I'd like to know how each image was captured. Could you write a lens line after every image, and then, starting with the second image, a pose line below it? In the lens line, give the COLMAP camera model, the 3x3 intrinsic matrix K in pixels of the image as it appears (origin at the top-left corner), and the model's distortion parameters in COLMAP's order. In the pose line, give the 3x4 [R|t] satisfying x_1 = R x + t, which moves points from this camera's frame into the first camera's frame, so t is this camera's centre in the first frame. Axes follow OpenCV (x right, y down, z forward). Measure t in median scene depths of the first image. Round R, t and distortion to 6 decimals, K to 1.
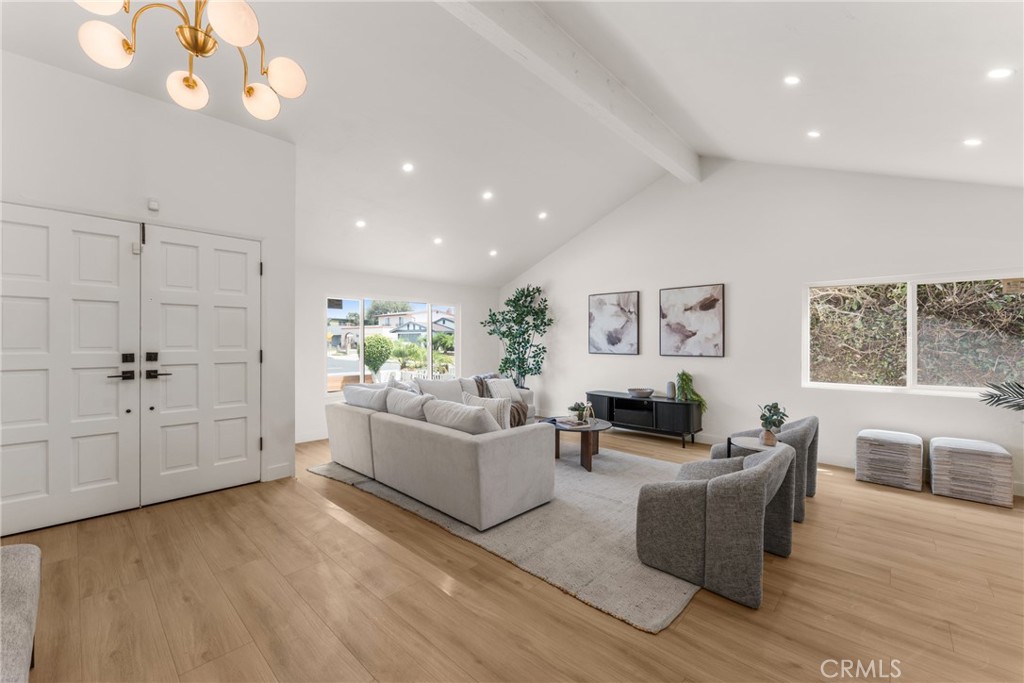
lens RADIAL K [[414.4, 0, 515.3], [0, 414.4, 340.3], [0, 0, 1]] dist [-0.001383, -0.000129]
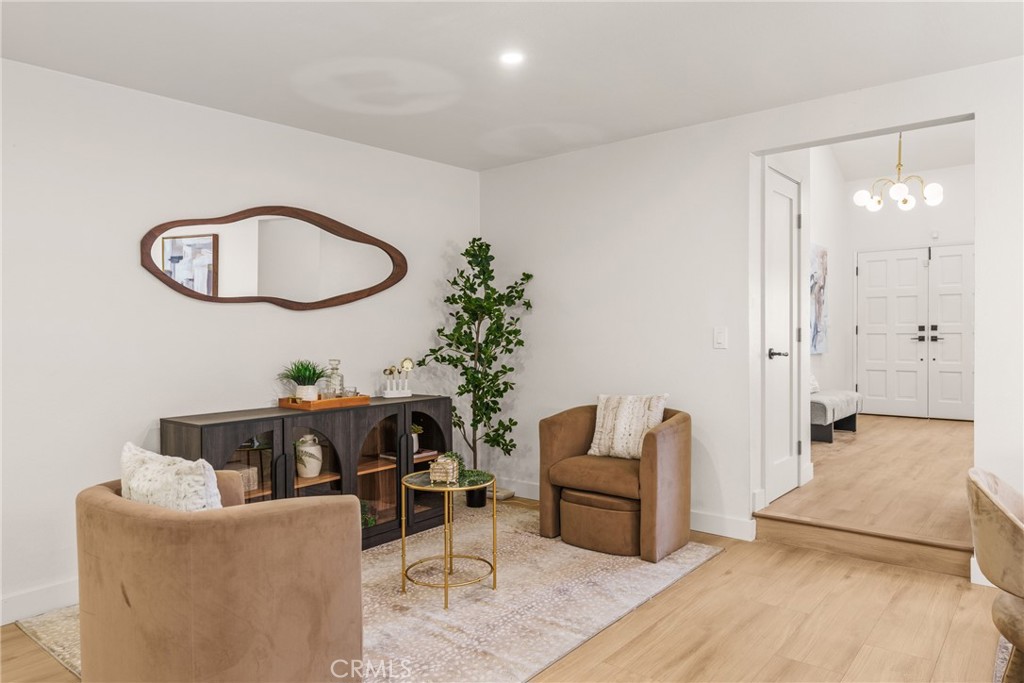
lens RADIAL K [[670.9, 0, 513.2], [0, 670.9, 346.9], [0, 0, 1]] dist [0.000876, -0.000072]
pose [[0.069815, 0.016530, -0.997423, 0.854253], [0.006013, 0.999838, 0.016991, 0.031158], [0.997542, -0.007184, 0.069705, -0.436072]]
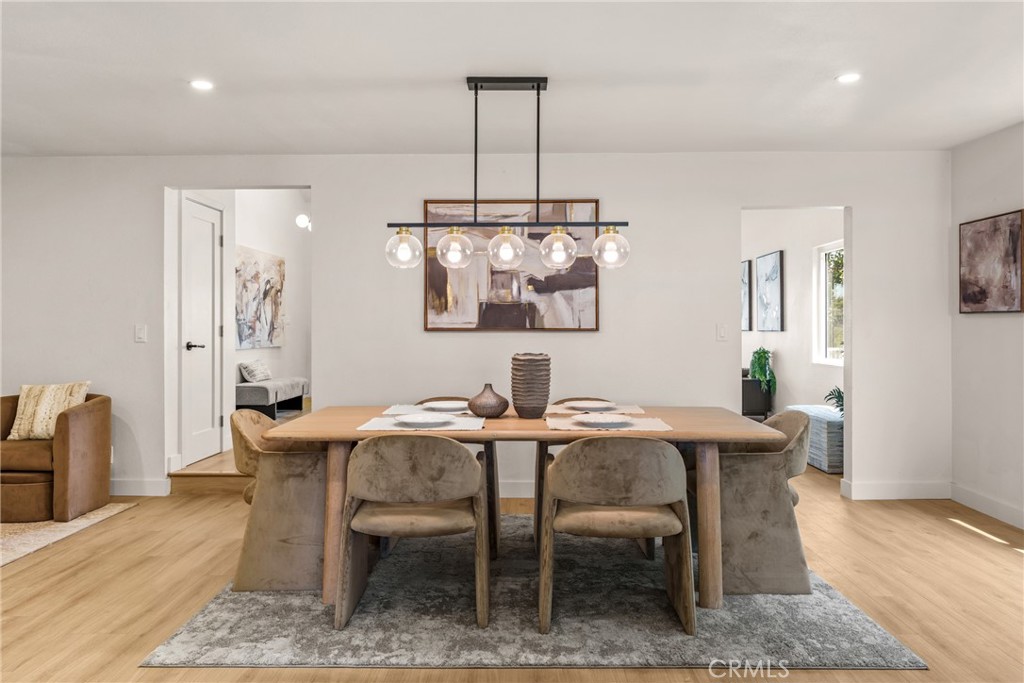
lens RADIAL K [[686.3, 0, 514.3], [0, 686.3, 332.4], [0, 0, 1]] dist [0.001269, -0.005833]
pose [[0.669103, 0.002990, -0.743163, 1.135205], [0.001156, 0.999987, 0.005064, 0.029590], [0.743169, -0.004248, 0.669091, -0.403145]]
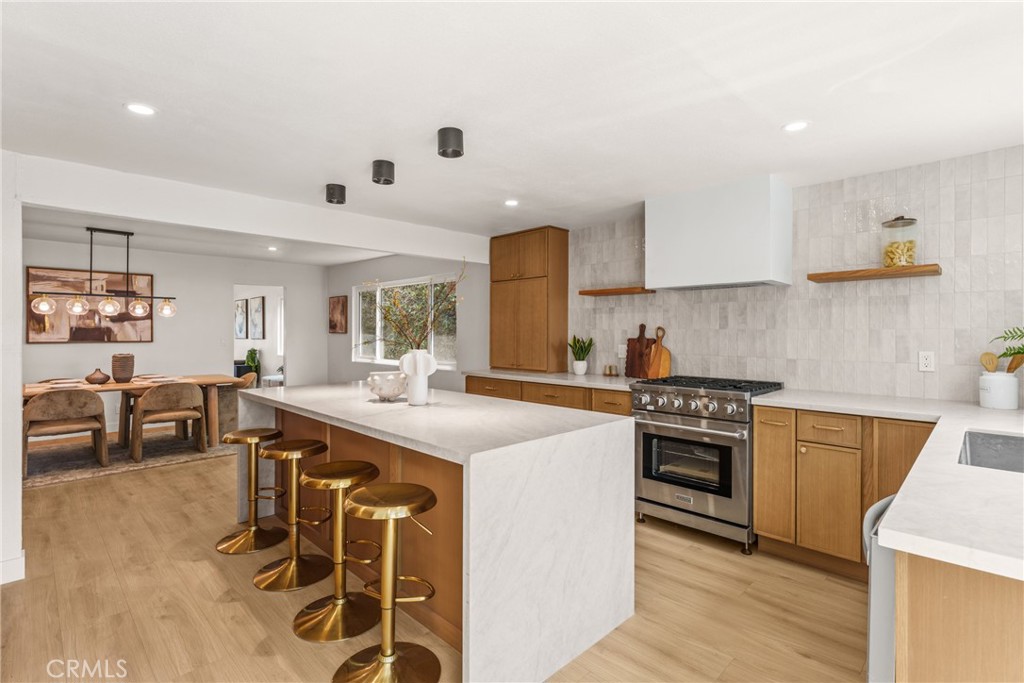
lens RADIAL K [[489.7, 0, 512.1], [0, 489.7, 330.0], [0, 0, 1]] dist [0.000873, 0.000312]
pose [[0.999278, -0.004031, -0.037780, 1.477085], [0.003853, 0.999981, -0.004781, 0.012587], [0.037799, 0.004632, 0.999275, -0.894537]]
